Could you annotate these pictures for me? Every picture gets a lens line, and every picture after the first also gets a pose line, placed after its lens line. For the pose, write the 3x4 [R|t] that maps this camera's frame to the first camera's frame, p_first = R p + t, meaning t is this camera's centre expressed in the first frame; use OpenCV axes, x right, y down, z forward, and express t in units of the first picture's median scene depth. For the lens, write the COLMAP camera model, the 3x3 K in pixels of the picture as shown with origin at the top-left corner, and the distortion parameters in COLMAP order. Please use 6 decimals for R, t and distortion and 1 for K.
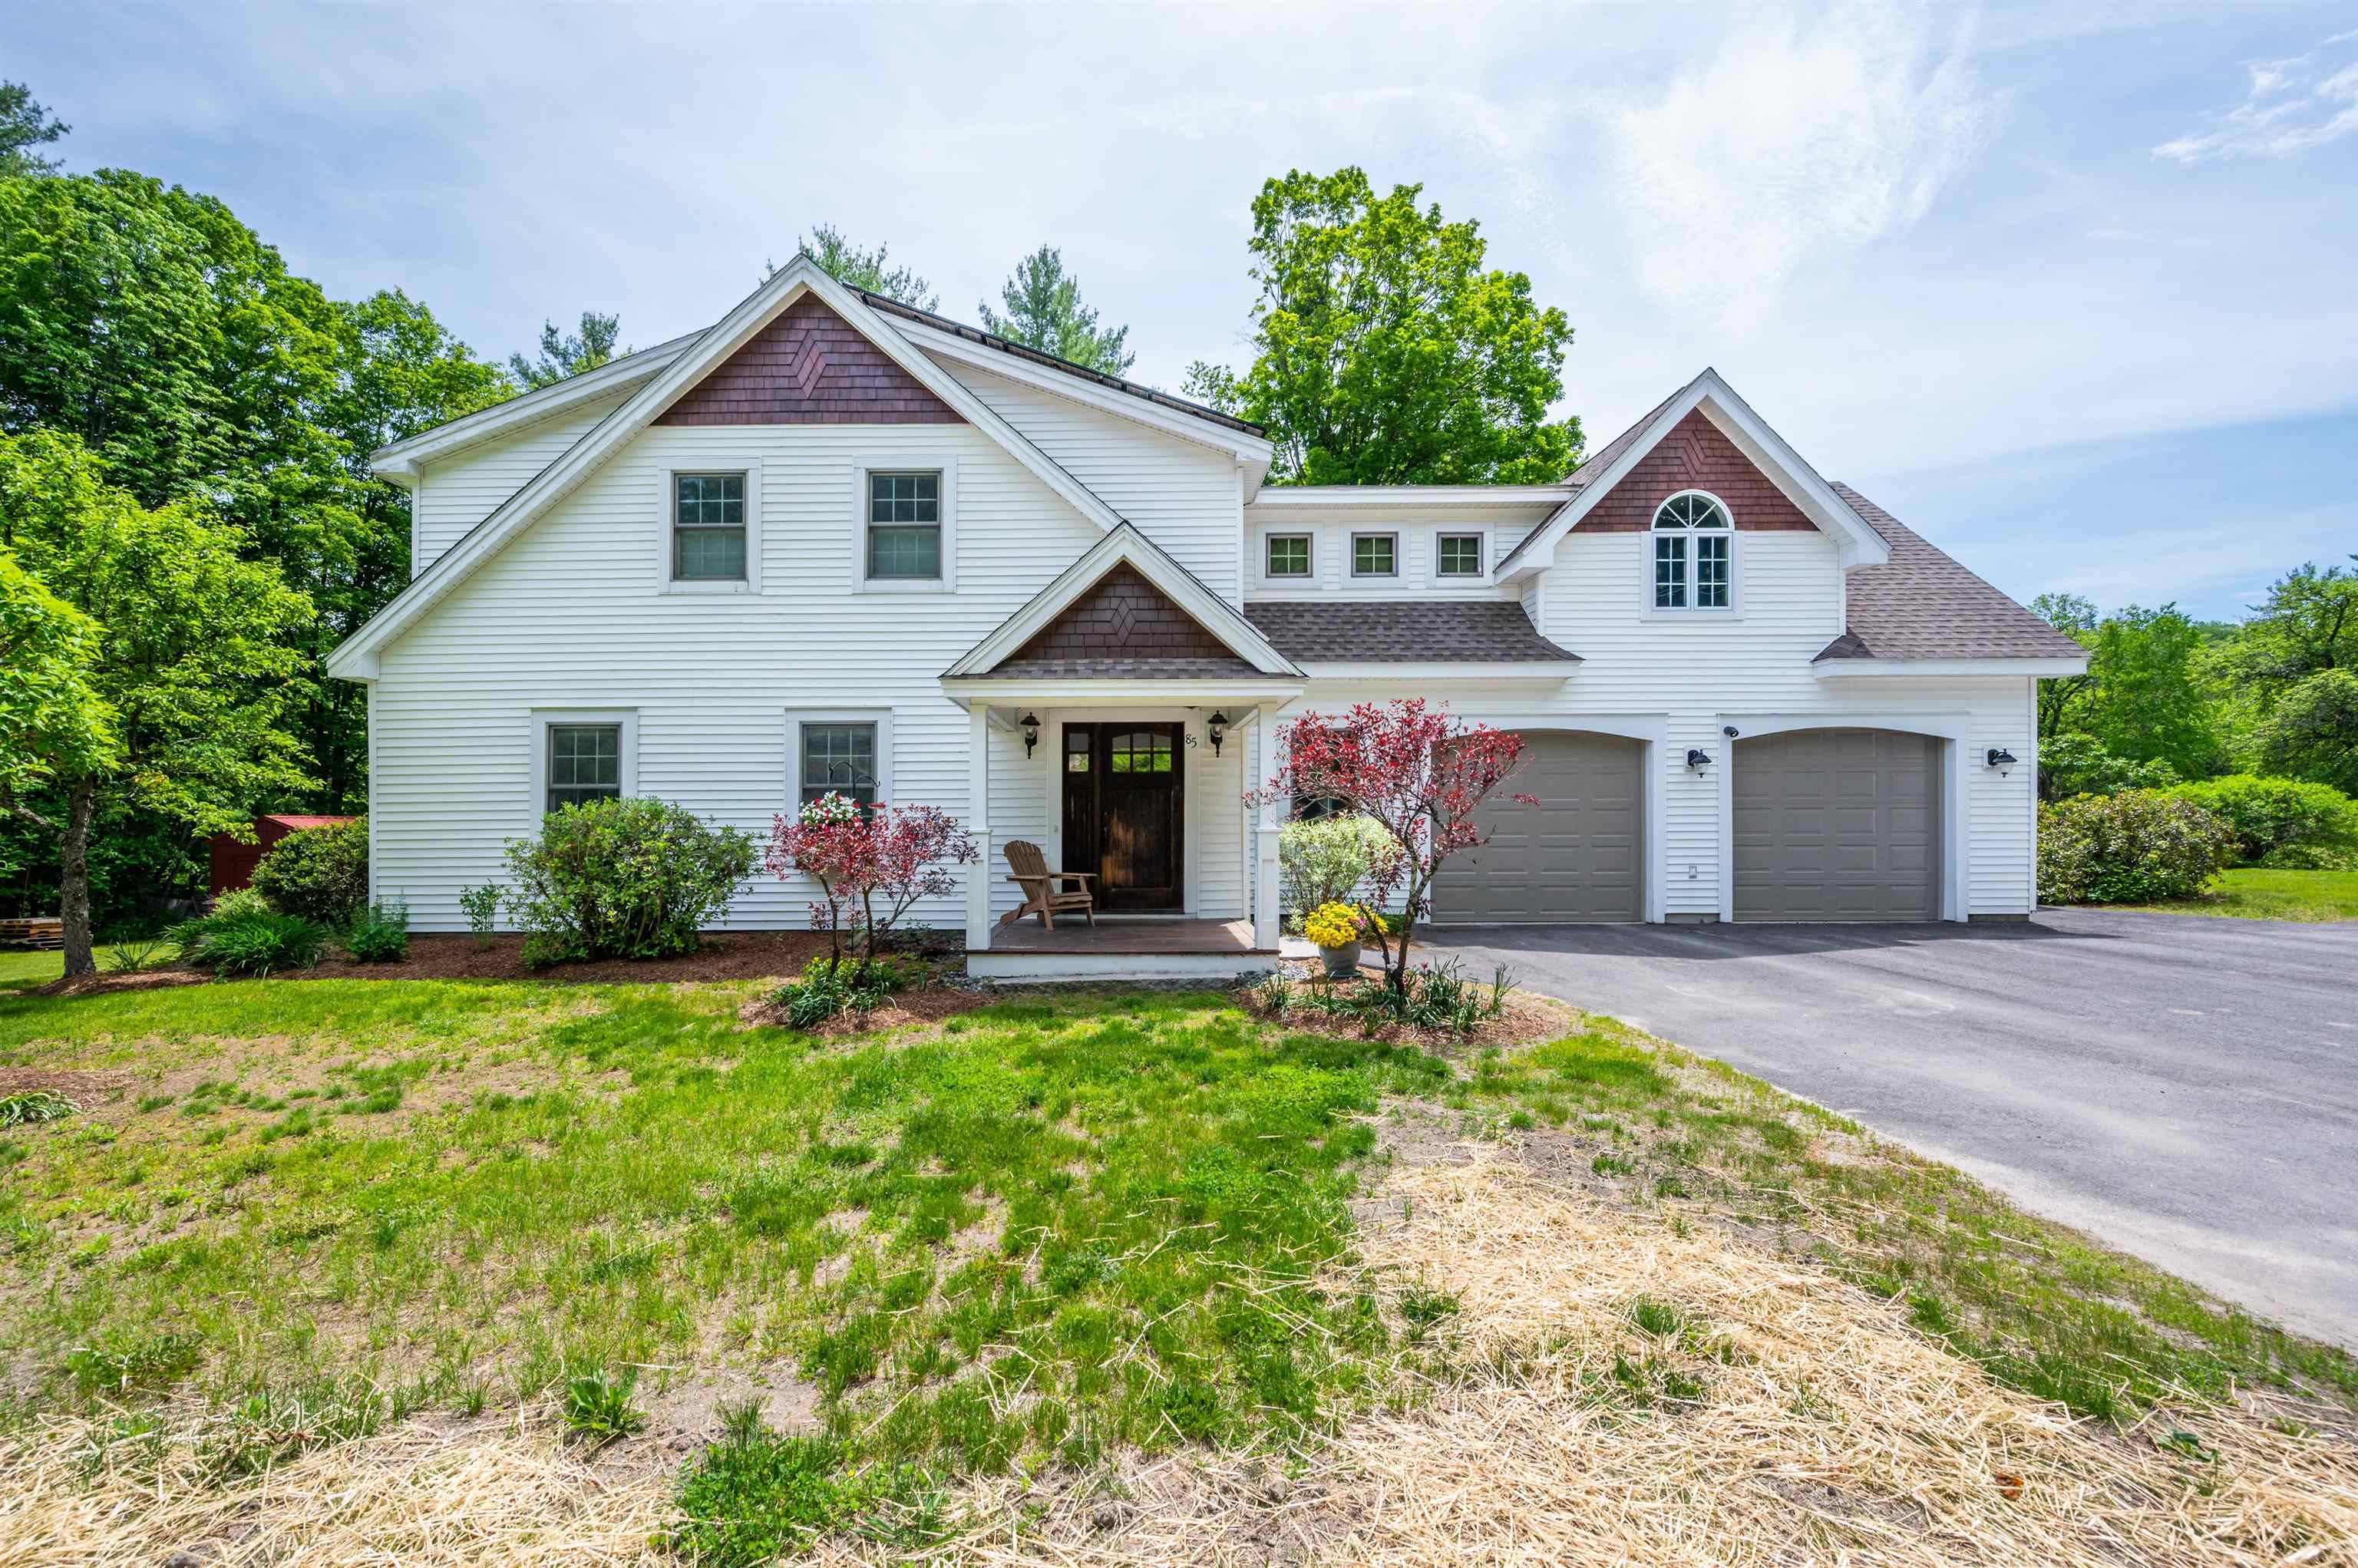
lens RADIAL K [[975.4, 0, 1019.2], [0, 975.4, 822.2], [0, 0, 1]] dist [-0.008318, -0.000276]
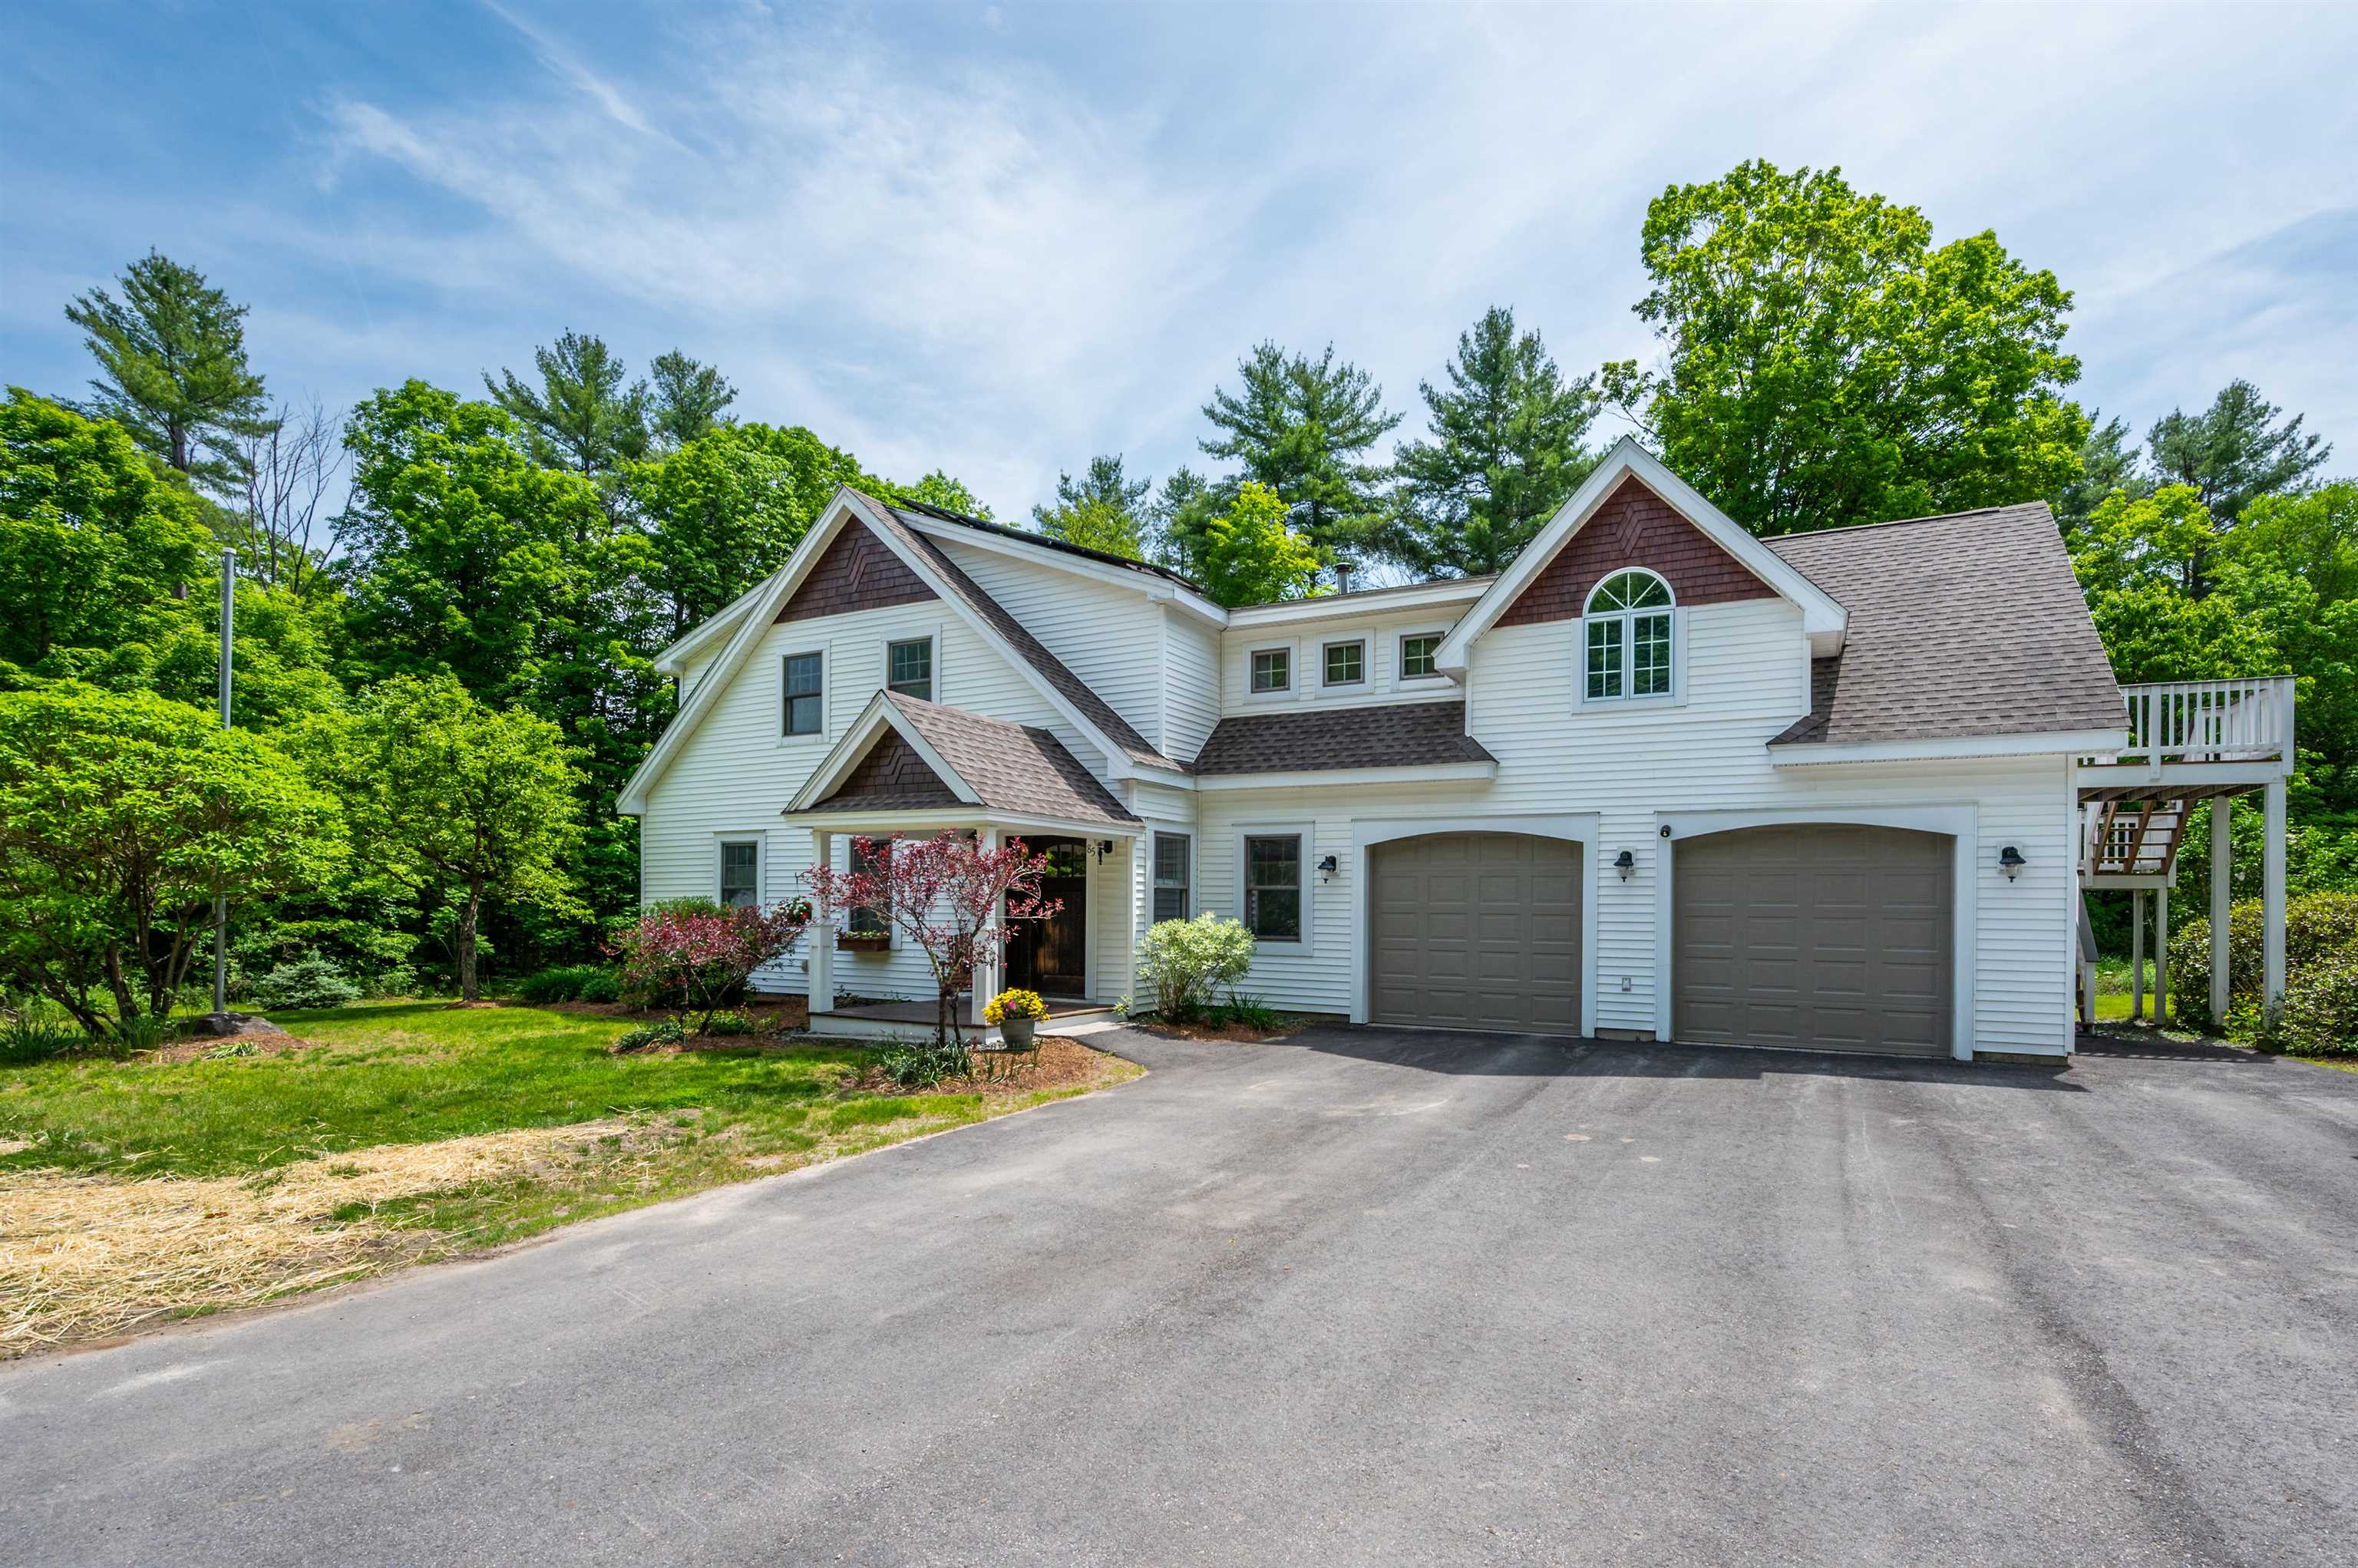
lens RADIAL K [[1030.8, 0, 1242.8], [0, 1030.8, 906.7], [0, 0, 1]] dist [-0.000734, -0.000591]
pose [[0.906256, 0.013612, -0.422511, 0.780481], [-0.015015, 0.999887, 0.000007, -0.017173], [0.422463, 0.006338, 0.906358, -0.032484]]
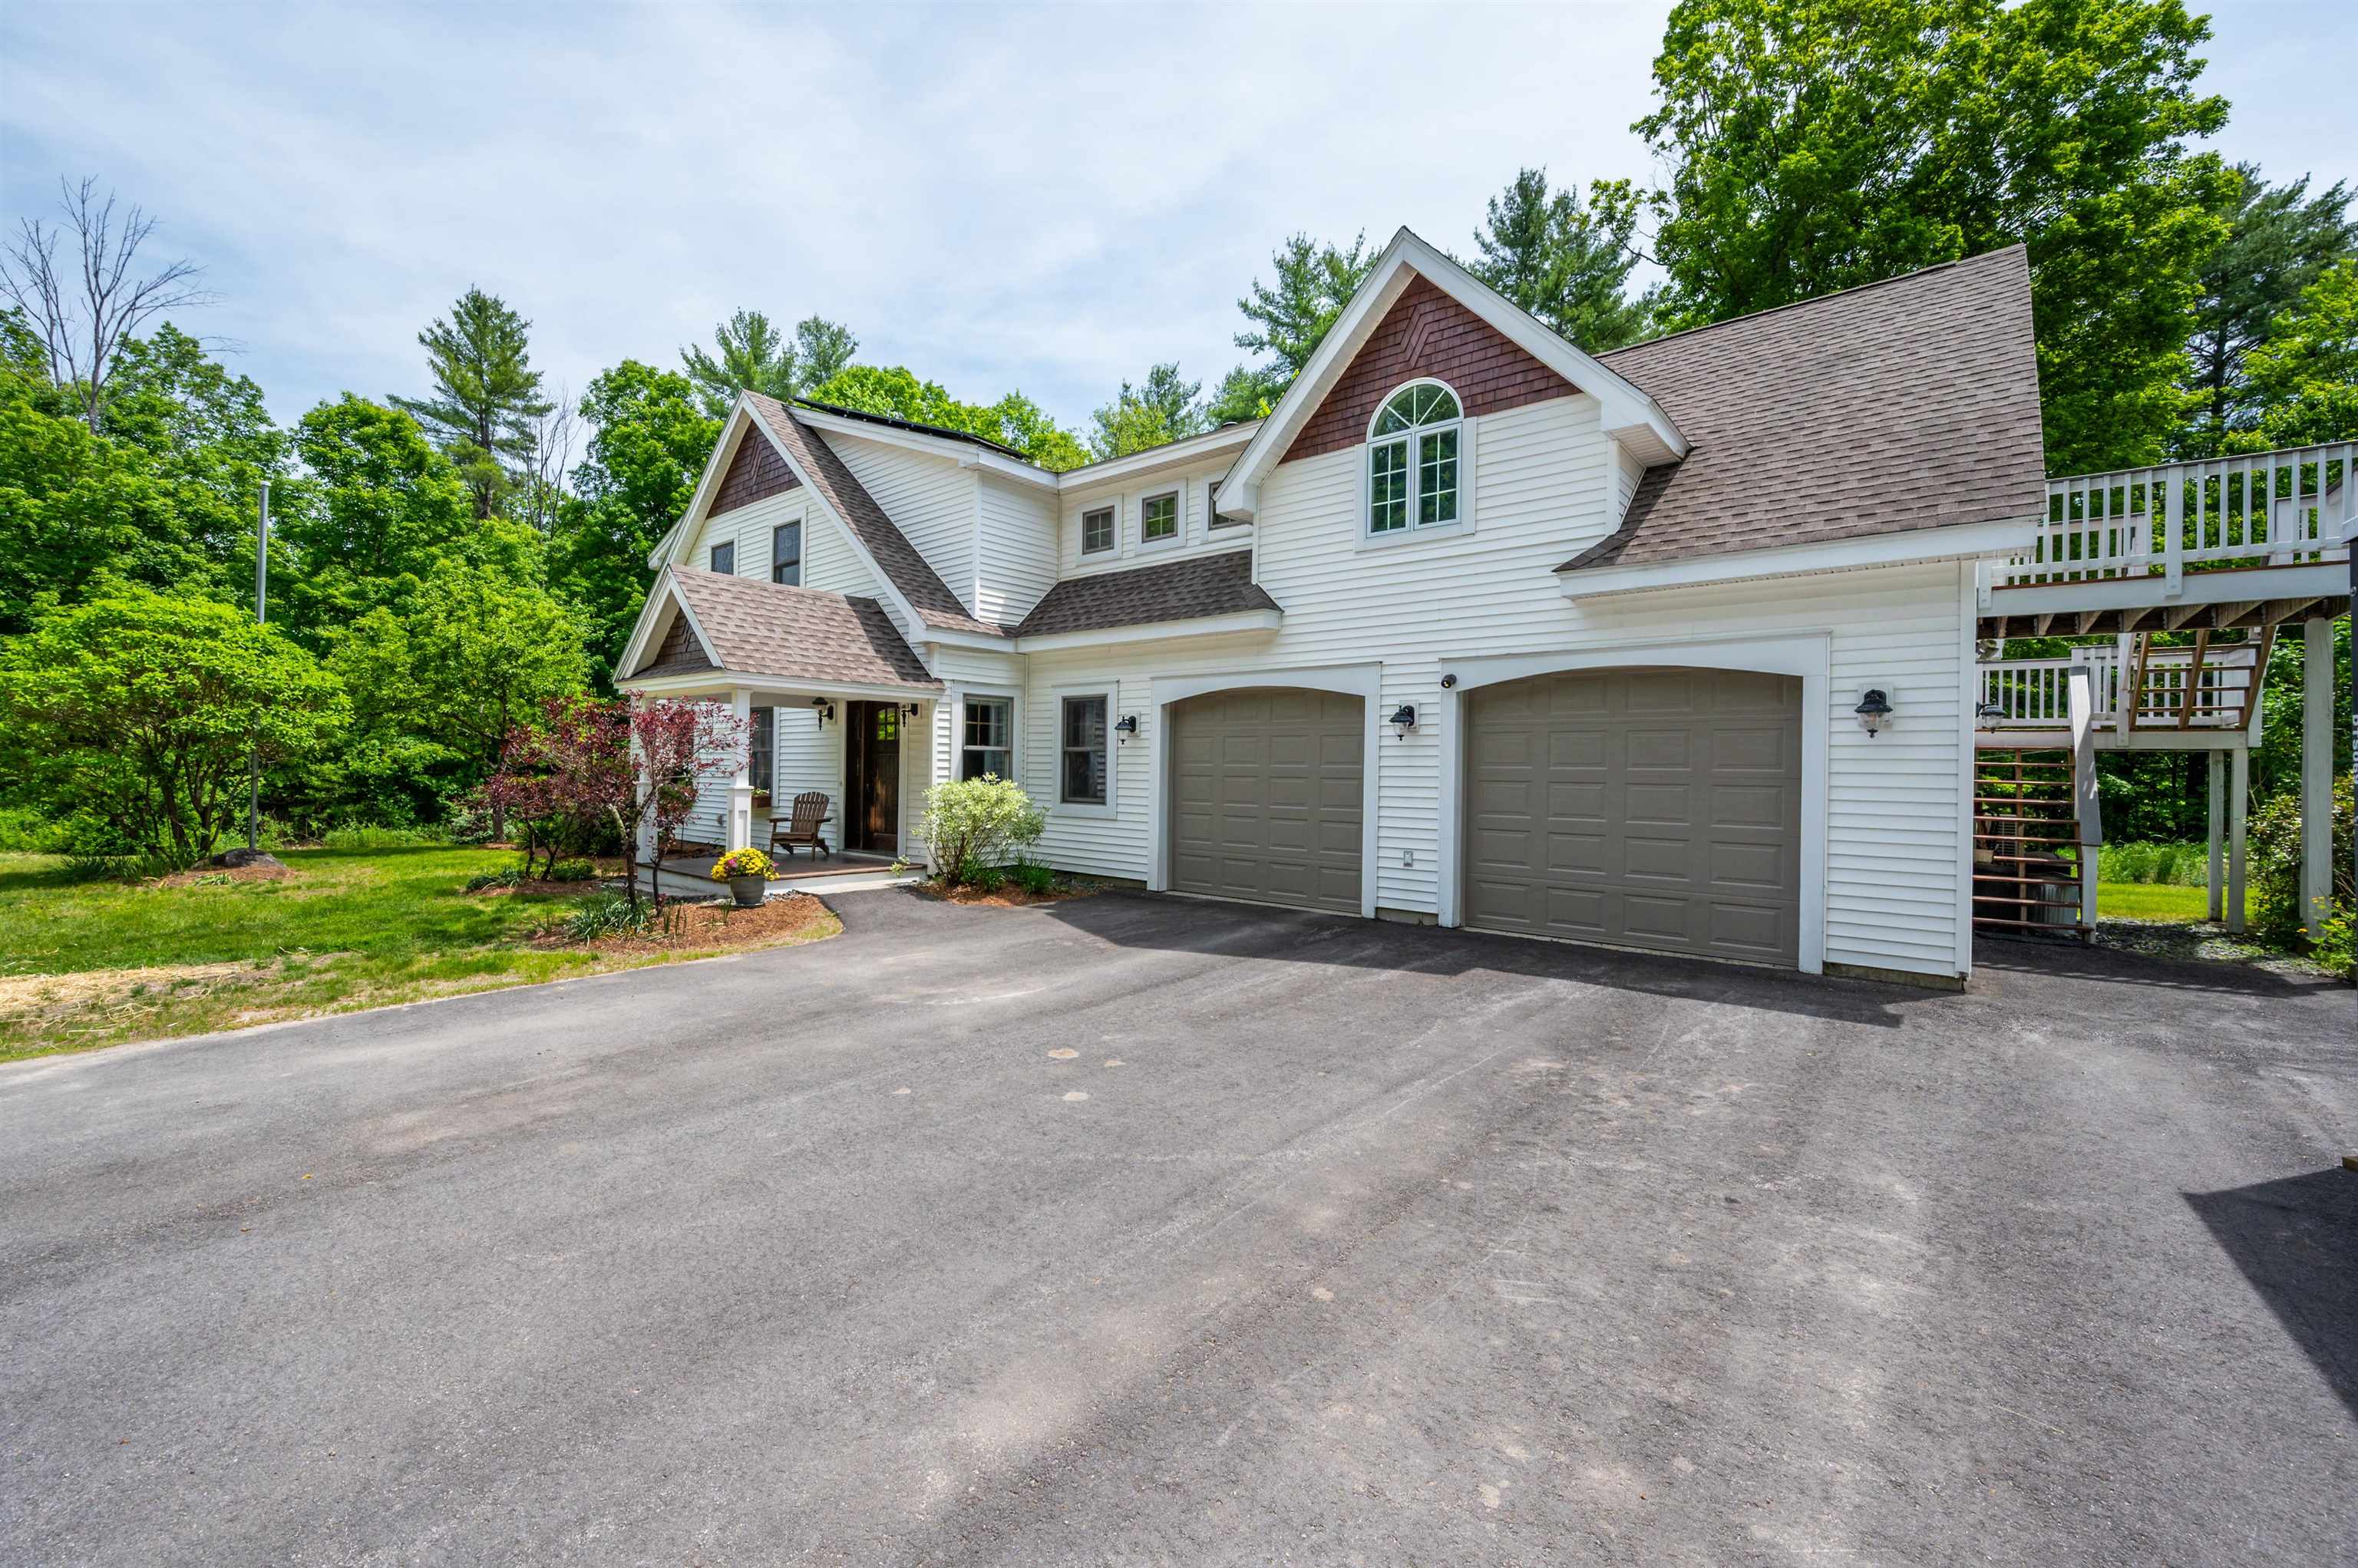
lens RADIAL K [[912.8, 0, 1109.6], [0, 912.8, 766.5], [0, 0, 1]] dist [-0.001278, 0.000005]
pose [[0.770394, 0.014652, -0.637400, 0.985400], [-0.018702, 0.999825, 0.000379, -0.020624], [0.637294, 0.011628, 0.770533, 0.268278]]
